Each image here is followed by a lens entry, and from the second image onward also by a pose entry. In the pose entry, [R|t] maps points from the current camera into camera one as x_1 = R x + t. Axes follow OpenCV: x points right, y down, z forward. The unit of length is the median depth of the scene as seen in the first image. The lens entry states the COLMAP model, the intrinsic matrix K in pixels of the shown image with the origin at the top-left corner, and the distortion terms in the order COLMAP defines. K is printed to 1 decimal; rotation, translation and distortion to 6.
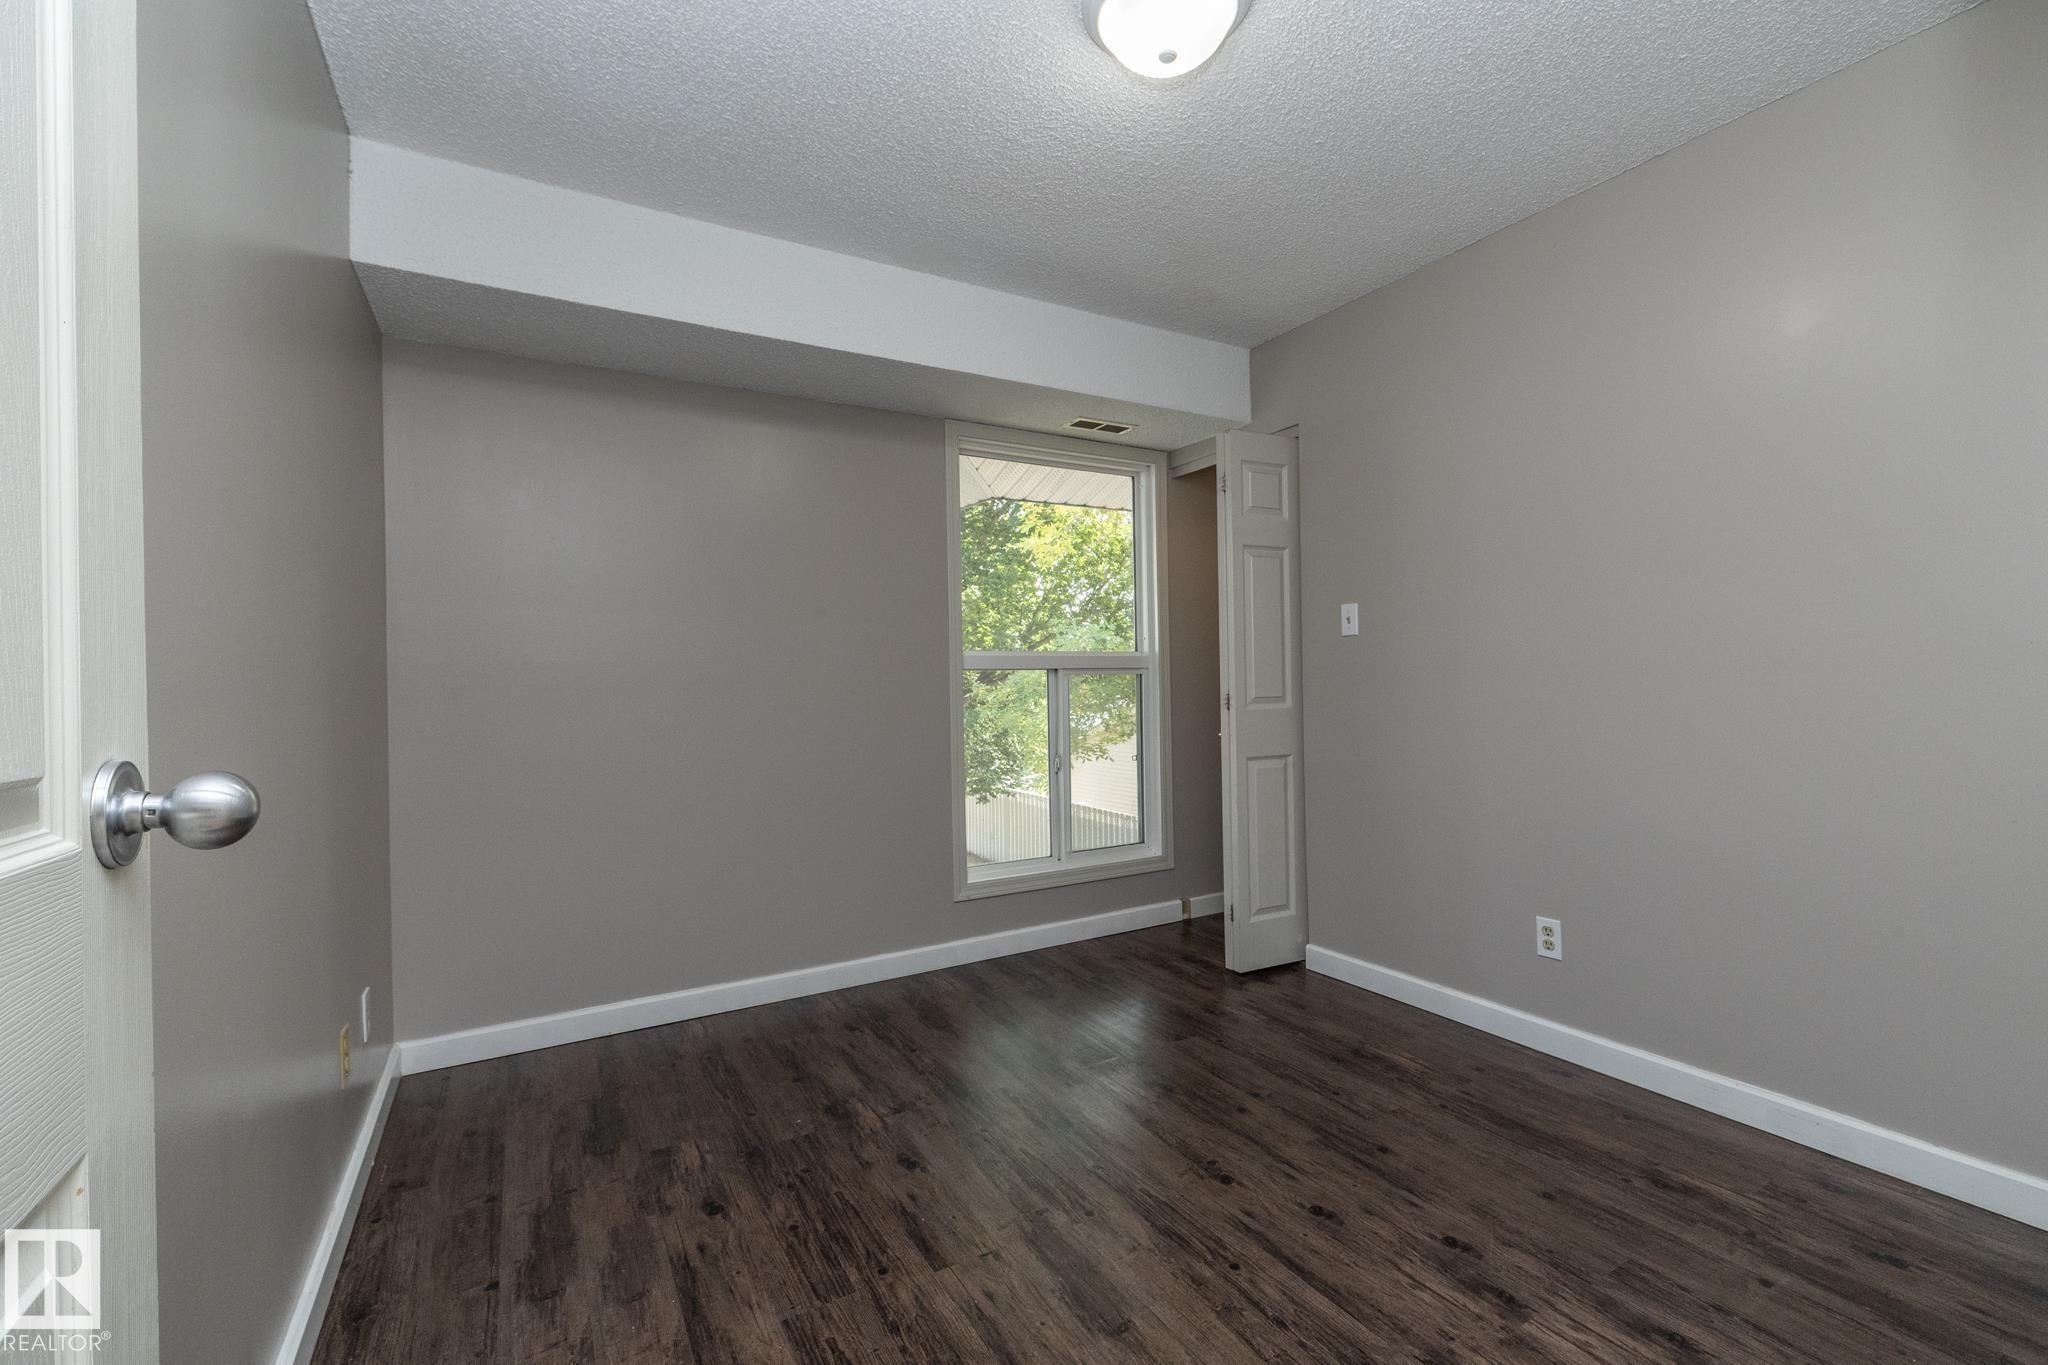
lens RADIAL K [[865.8, 0, 1024.0], [0, 865.8, 682.5], [0, 0, 1]] dist [-0.001296, -0.000406]
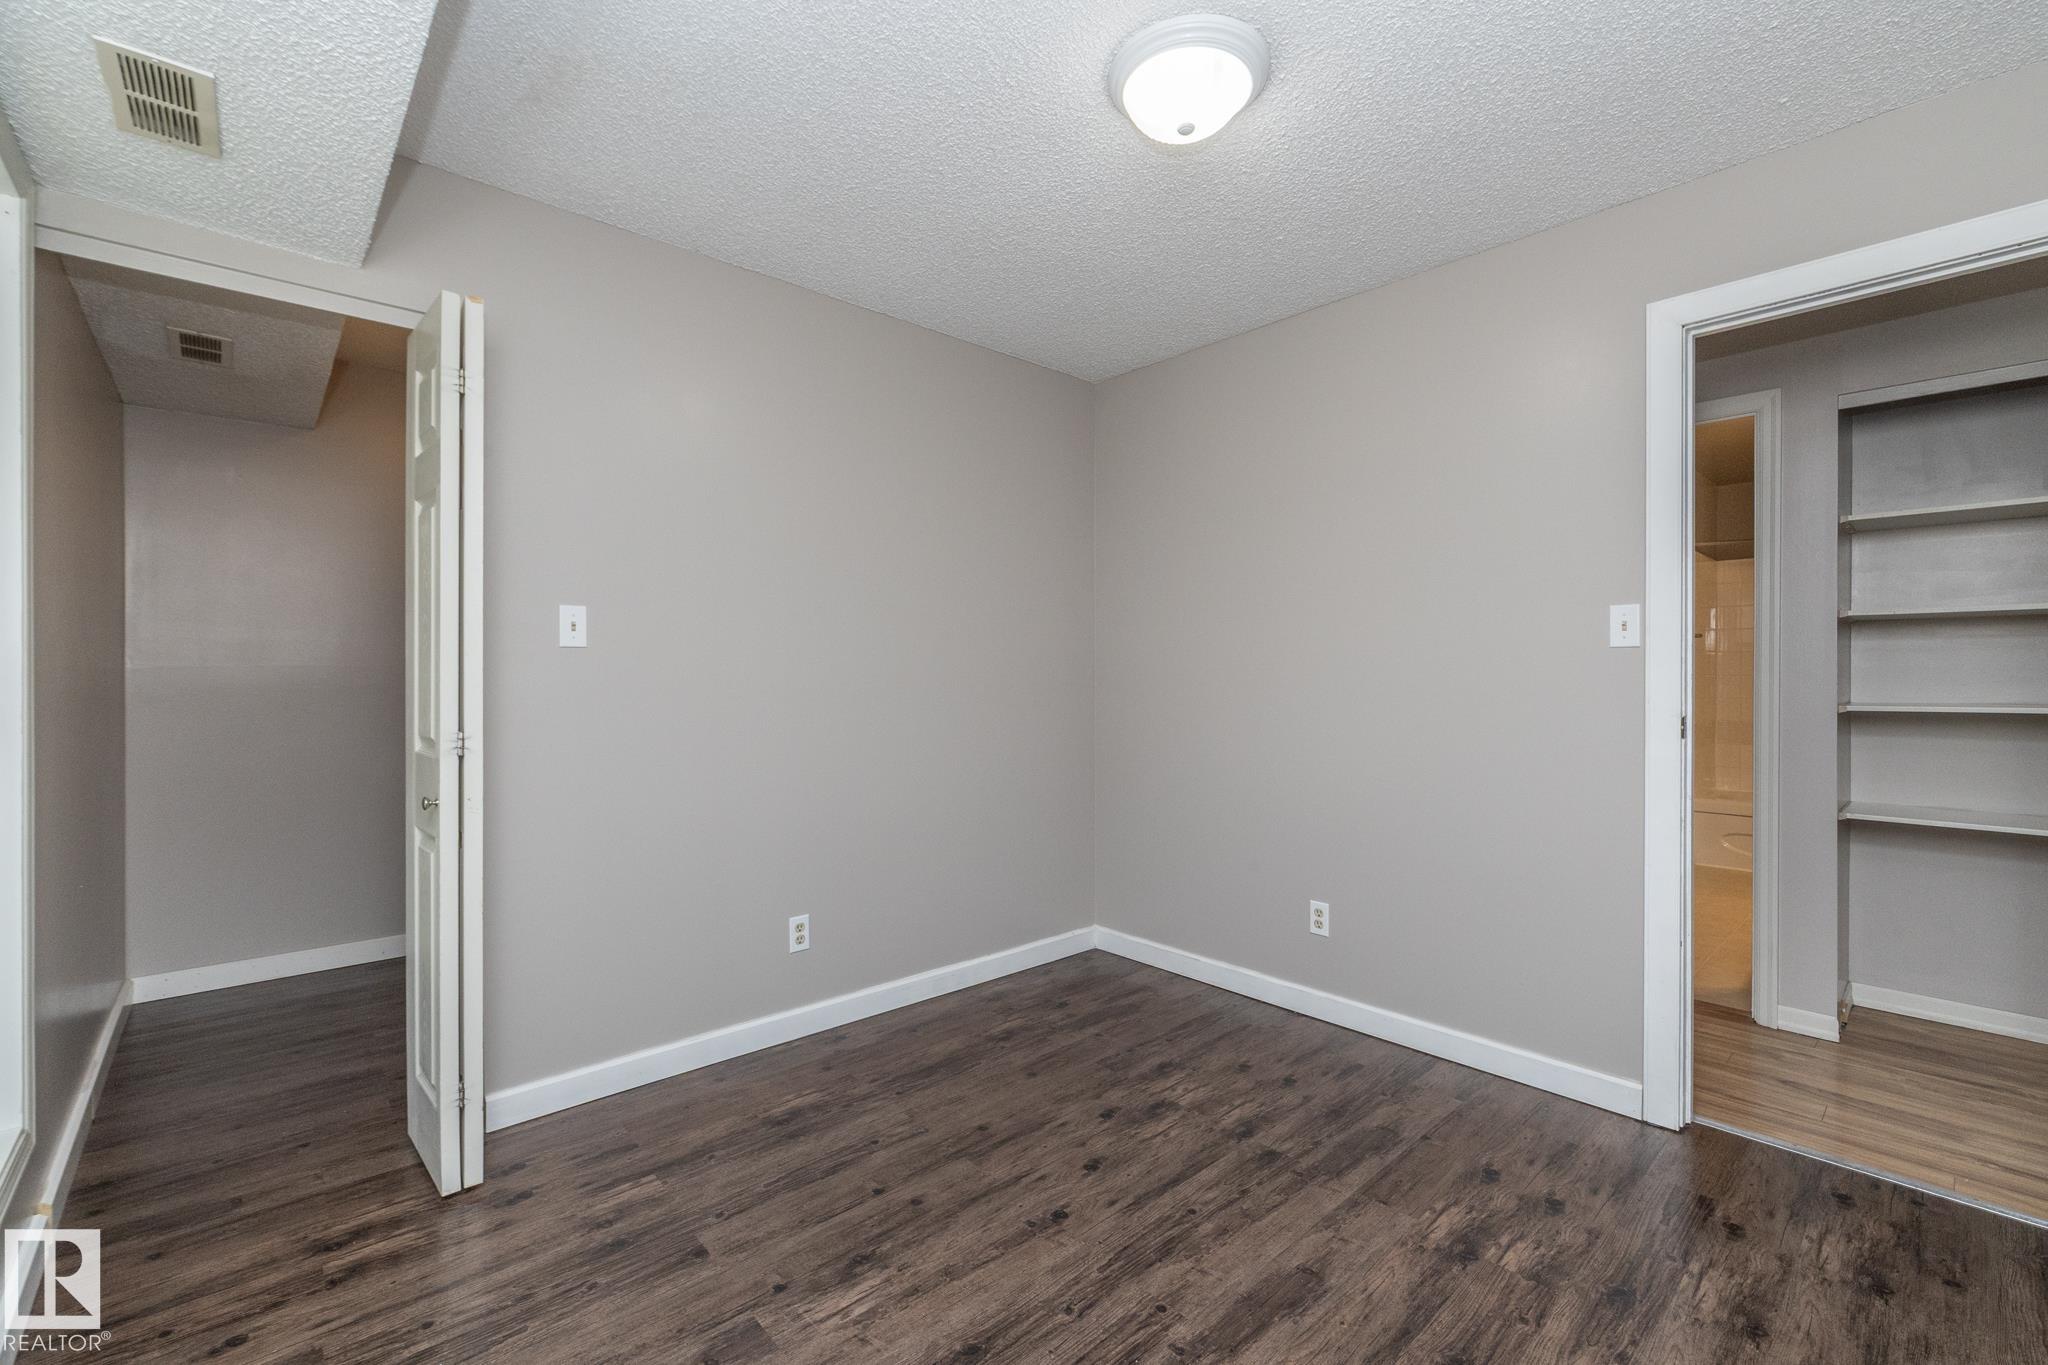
lens RADIAL K [[865.8, 0, 1024.0], [0, 865.8, 682.5], [0, 0, 1]] dist [-0.001296, -0.000406]
pose [[-0.213174, 0.014111, 0.976912, -0.752309], [0.003393, 0.999900, -0.013703, -0.018801], [-0.977008, 0.000393, -0.213201, 1.290800]]
